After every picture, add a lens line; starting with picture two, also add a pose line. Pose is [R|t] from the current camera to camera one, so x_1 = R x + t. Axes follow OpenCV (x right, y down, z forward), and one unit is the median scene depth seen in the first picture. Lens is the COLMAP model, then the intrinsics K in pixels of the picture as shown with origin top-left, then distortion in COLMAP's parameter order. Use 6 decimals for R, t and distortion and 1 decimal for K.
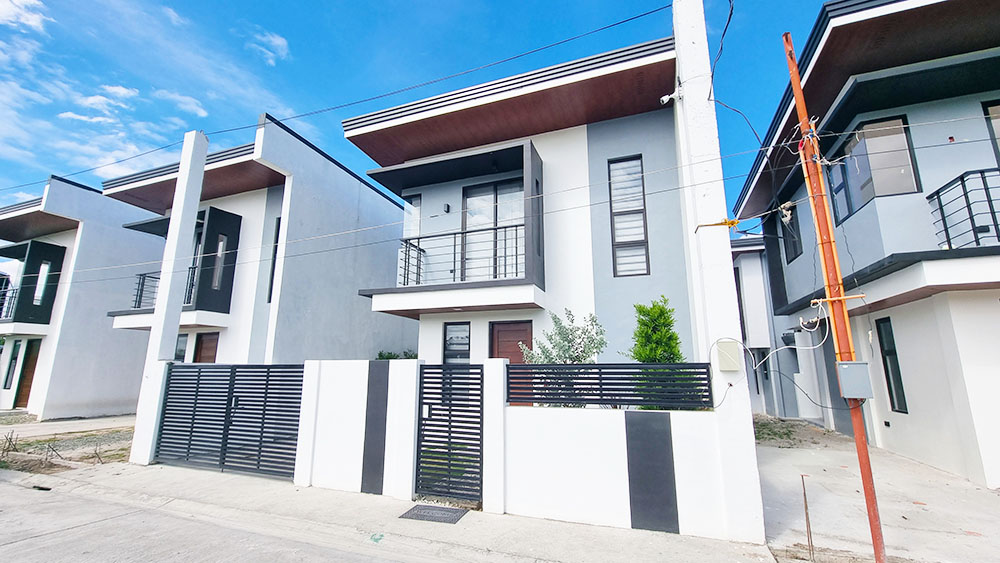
lens RADIAL K [[410.5, 0, 507.8], [0, 410.5, 287.4], [0, 0, 1]] dist [0.000163, 0.000571]
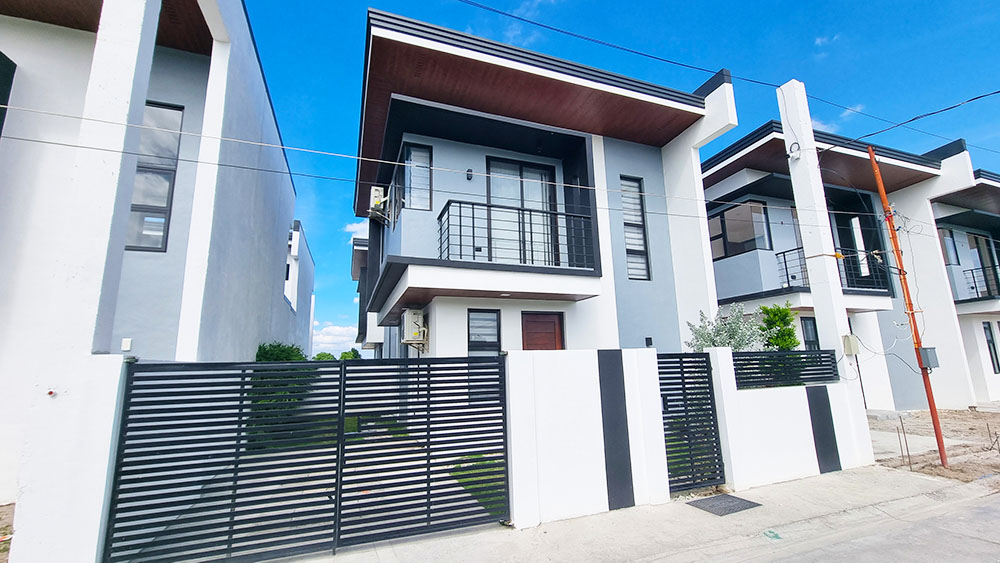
lens RADIAL K [[410.5, 0, 505.4], [0, 410.5, 278.0], [0, 0, 1]] dist [0.000163, 0.000571]
pose [[0.748733, 0.114224, 0.652957, -0.729781], [-0.104615, 0.993059, -0.053760, 0.069333], [-0.654565, -0.028057, 0.755485, 0.352792]]
